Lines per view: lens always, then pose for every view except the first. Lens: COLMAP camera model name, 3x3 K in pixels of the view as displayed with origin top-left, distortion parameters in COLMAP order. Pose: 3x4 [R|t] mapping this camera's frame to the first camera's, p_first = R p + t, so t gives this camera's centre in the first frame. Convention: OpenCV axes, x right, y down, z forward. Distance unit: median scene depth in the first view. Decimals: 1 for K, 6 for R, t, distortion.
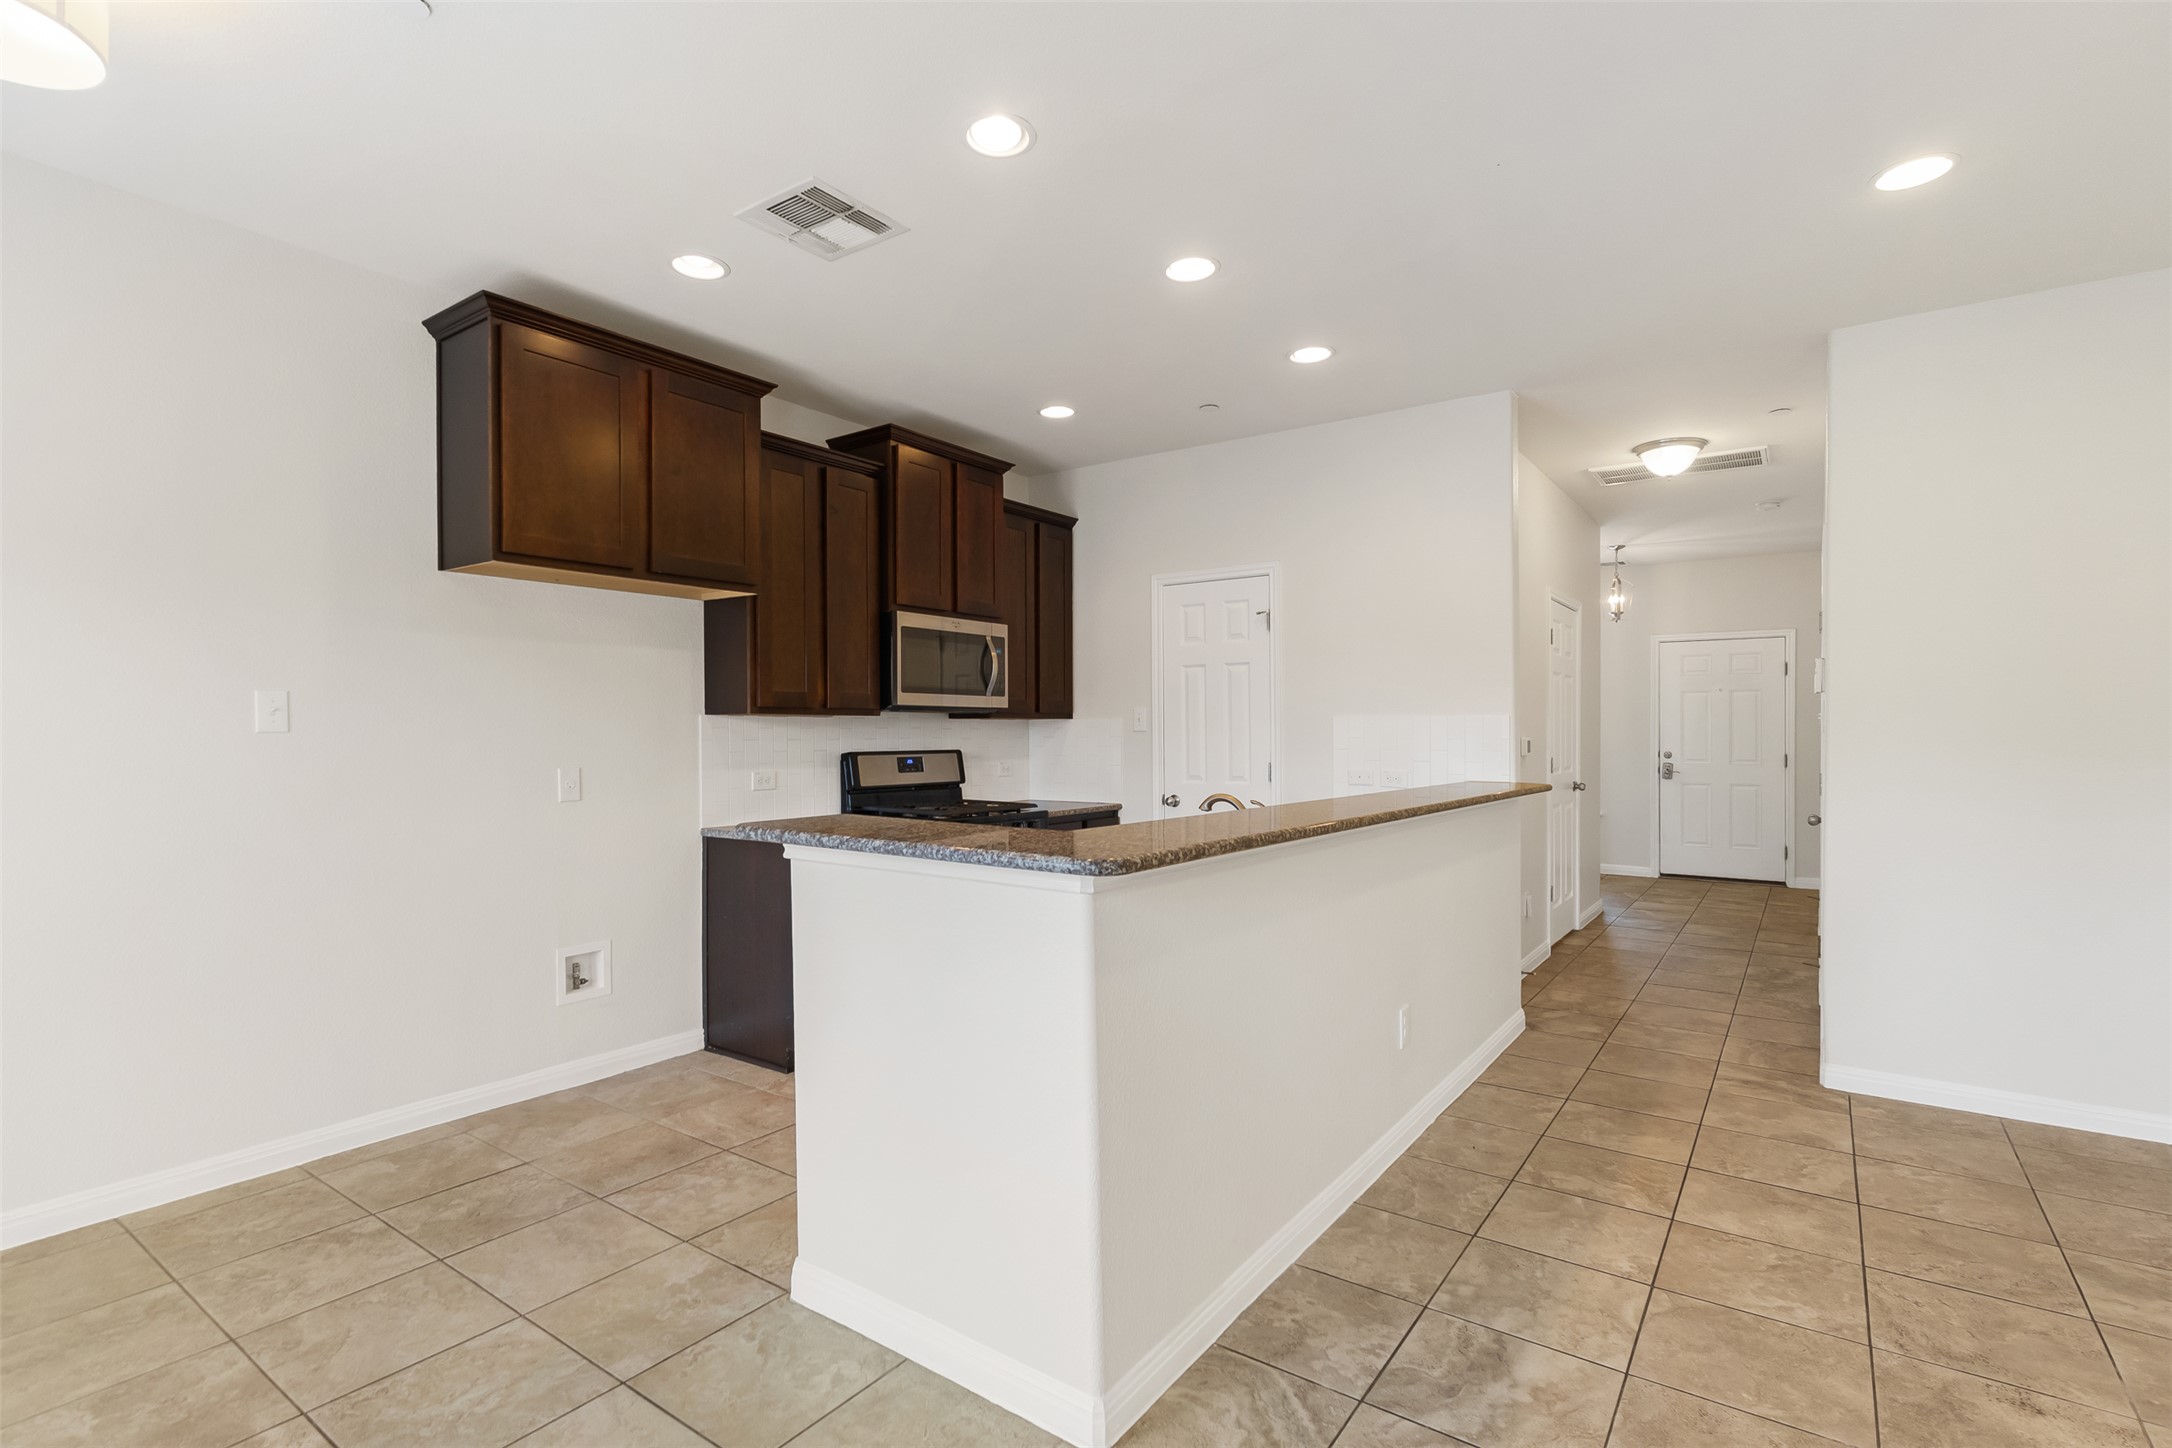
lens RADIAL K [[1028.0, 0, 1036.1], [0, 1028.0, 748.1], [0, 0, 1]] dist [-0.000022, 0.000890]
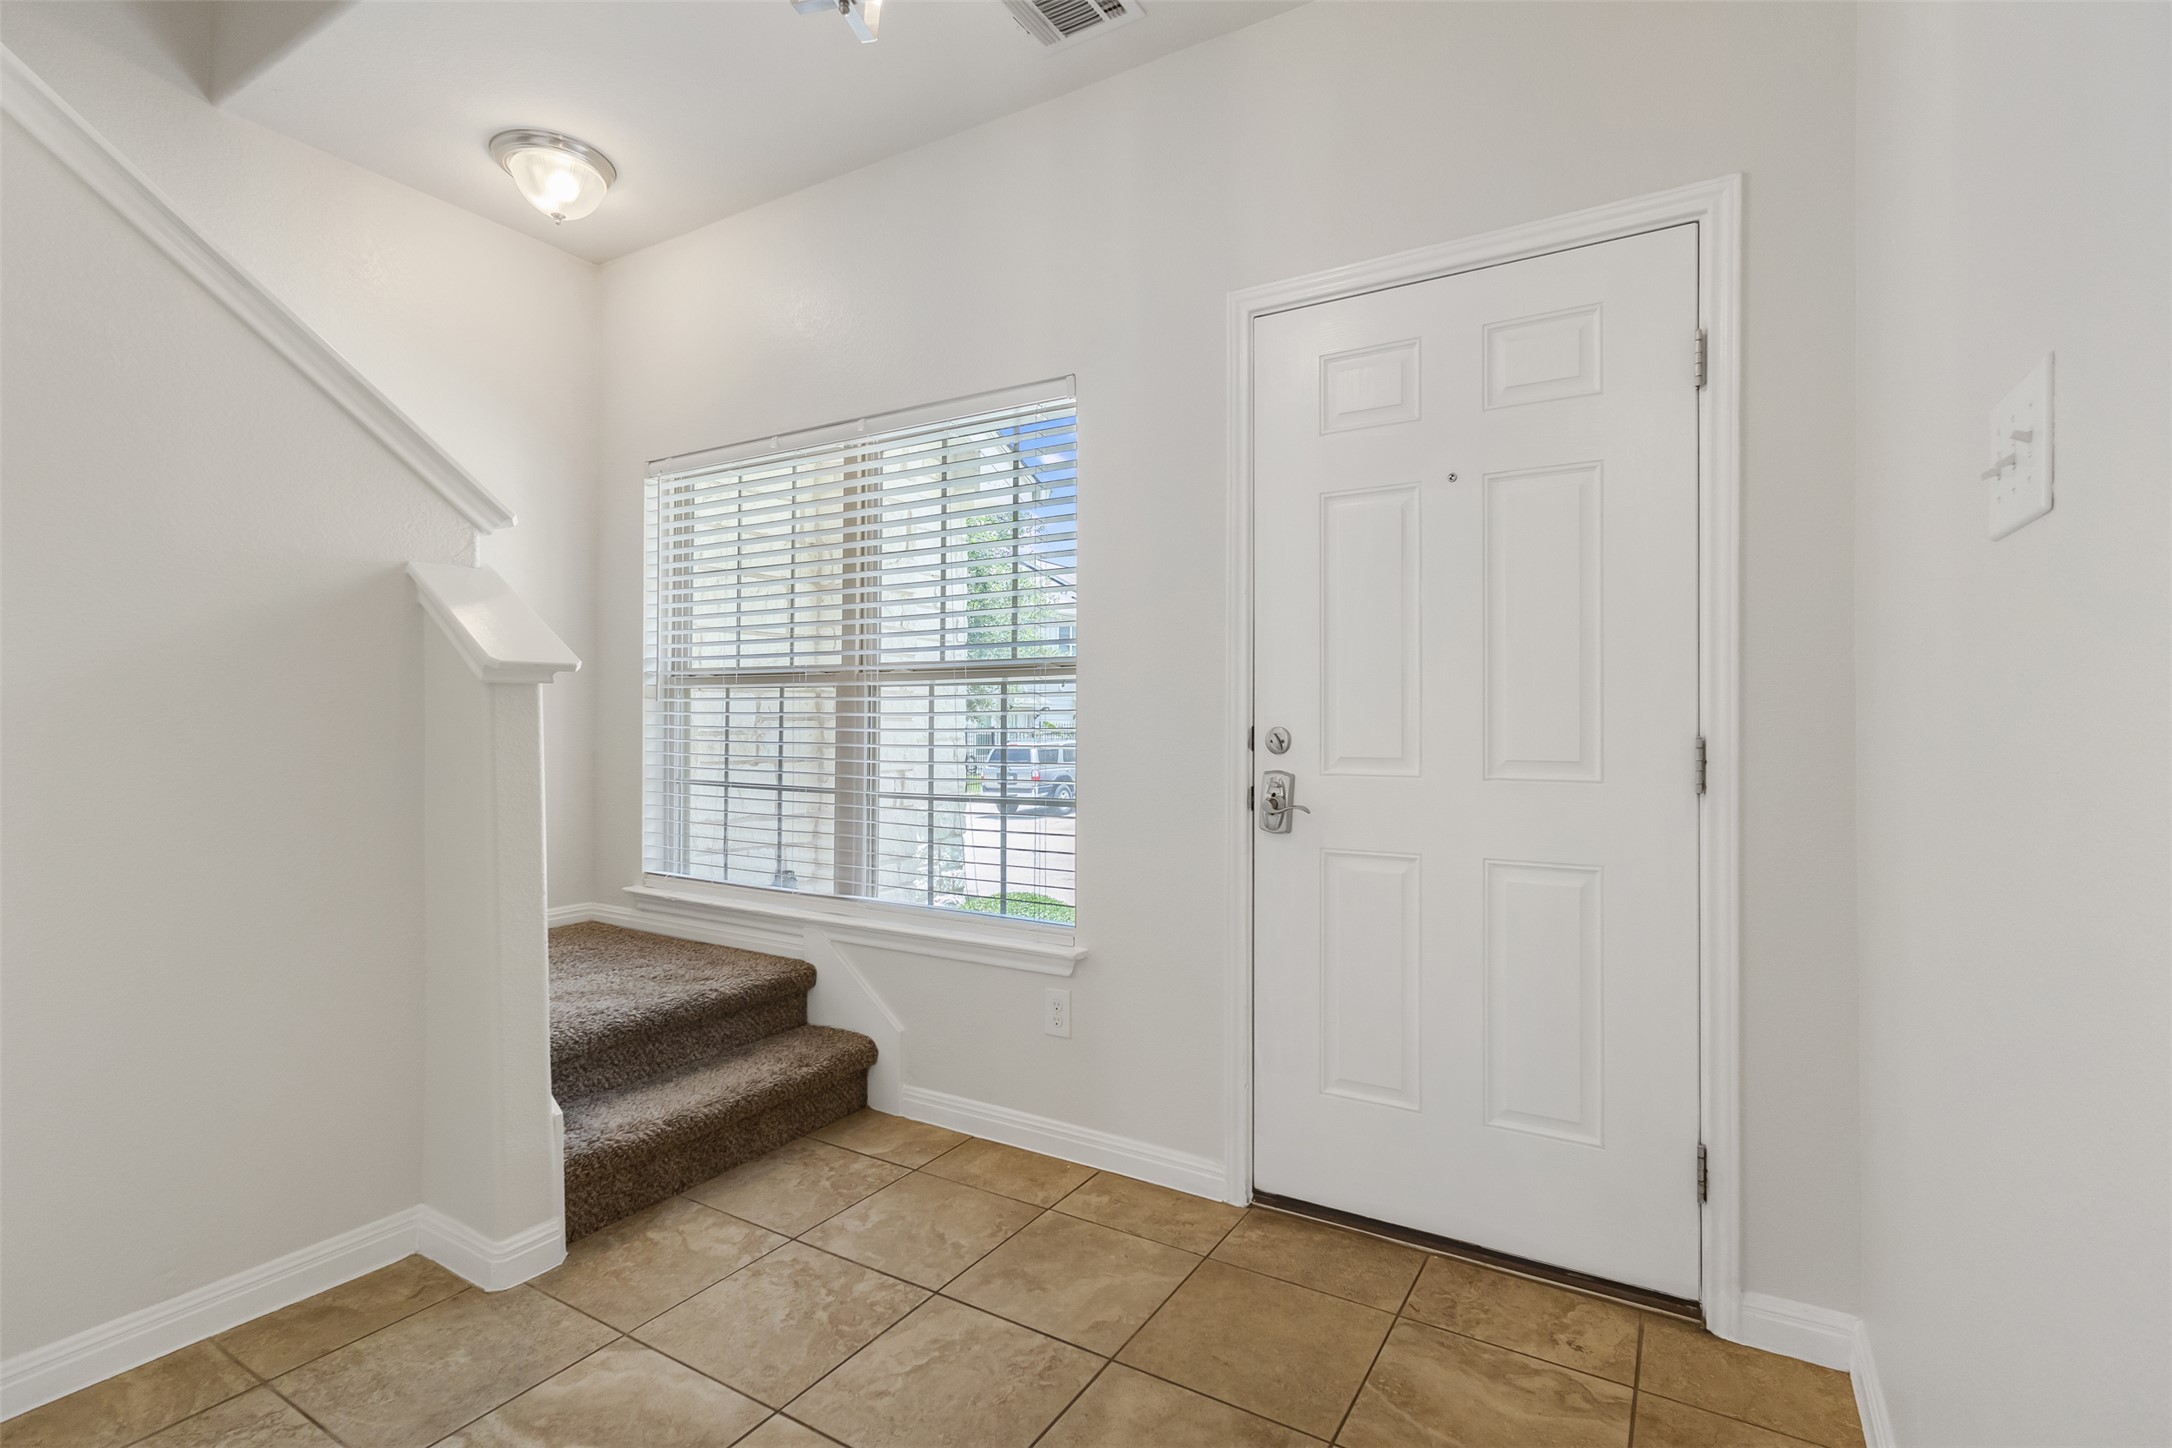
lens RADIAL K [[1028.0, 0, 1090.4], [0, 1028.0, 726.3], [0, 0, 1]] dist [-0.000022, 0.000890]
pose [[0.994112, 0.001002, 0.108351, 0.540792], [-0.001060, 0.999999, 0.000474, 0.002532], [-0.108350, -0.000586, 0.994113, 0.747822]]
